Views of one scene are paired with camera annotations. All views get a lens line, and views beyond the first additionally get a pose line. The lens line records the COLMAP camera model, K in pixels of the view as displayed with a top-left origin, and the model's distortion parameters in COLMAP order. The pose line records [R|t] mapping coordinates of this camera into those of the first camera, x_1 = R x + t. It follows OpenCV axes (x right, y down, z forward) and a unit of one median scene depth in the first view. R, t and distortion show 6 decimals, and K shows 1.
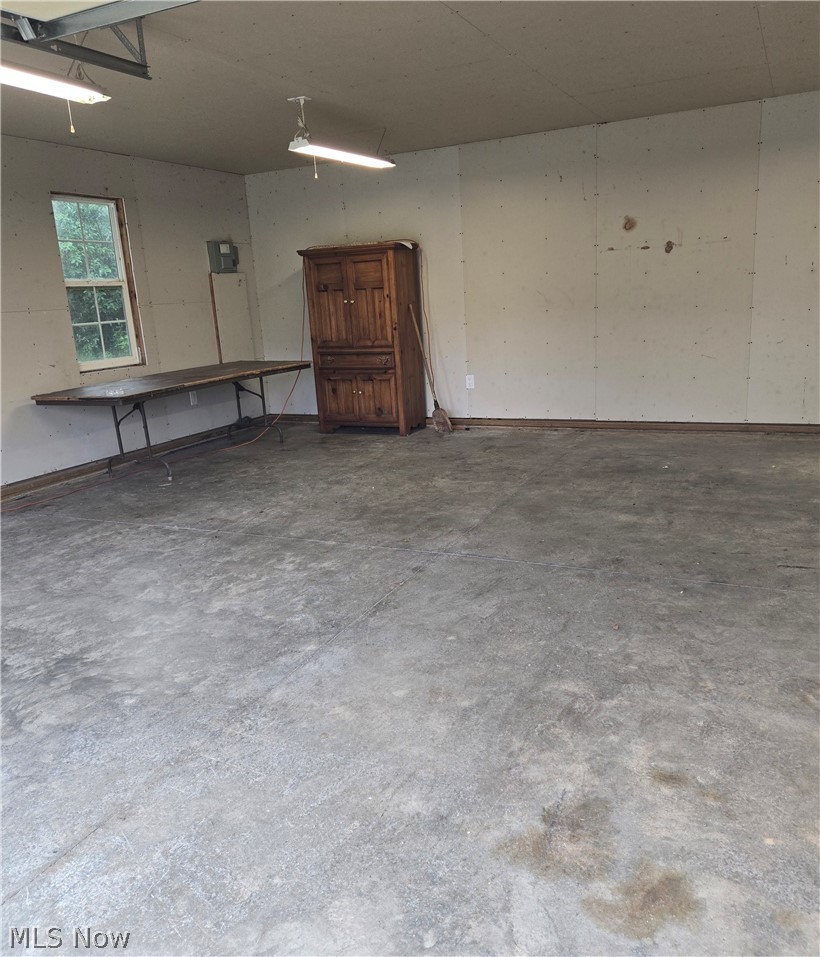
lens RADIAL K [[776.2, 0, 410.0], [0, 776.2, 478.5], [0, 0, 1]] dist [0.005760, 0.002119]
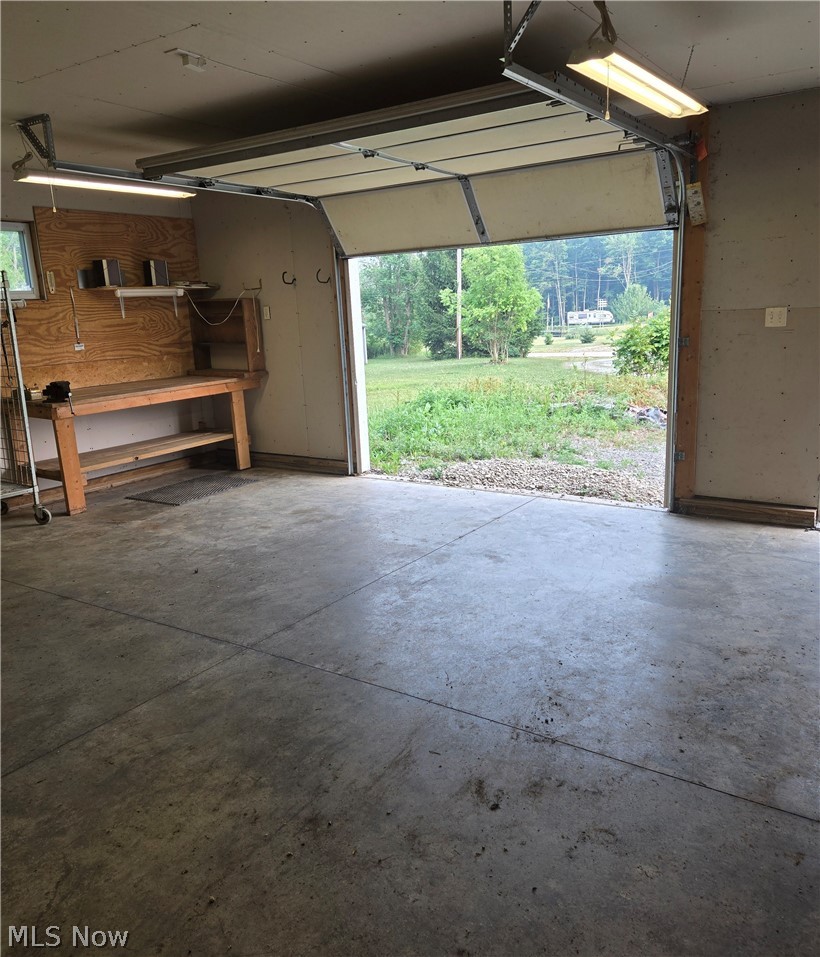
lens RADIAL K [[776.2, 0, 410.0], [0, 776.2, 478.5], [0, 0, 1]] dist [0.005760, 0.002119]
pose [[-0.986335, 0.065497, 0.151172, -0.423616], [0.125169, 0.894538, 0.429110, -0.630055], [-0.107123, 0.442168, -0.890512, 2.522233]]
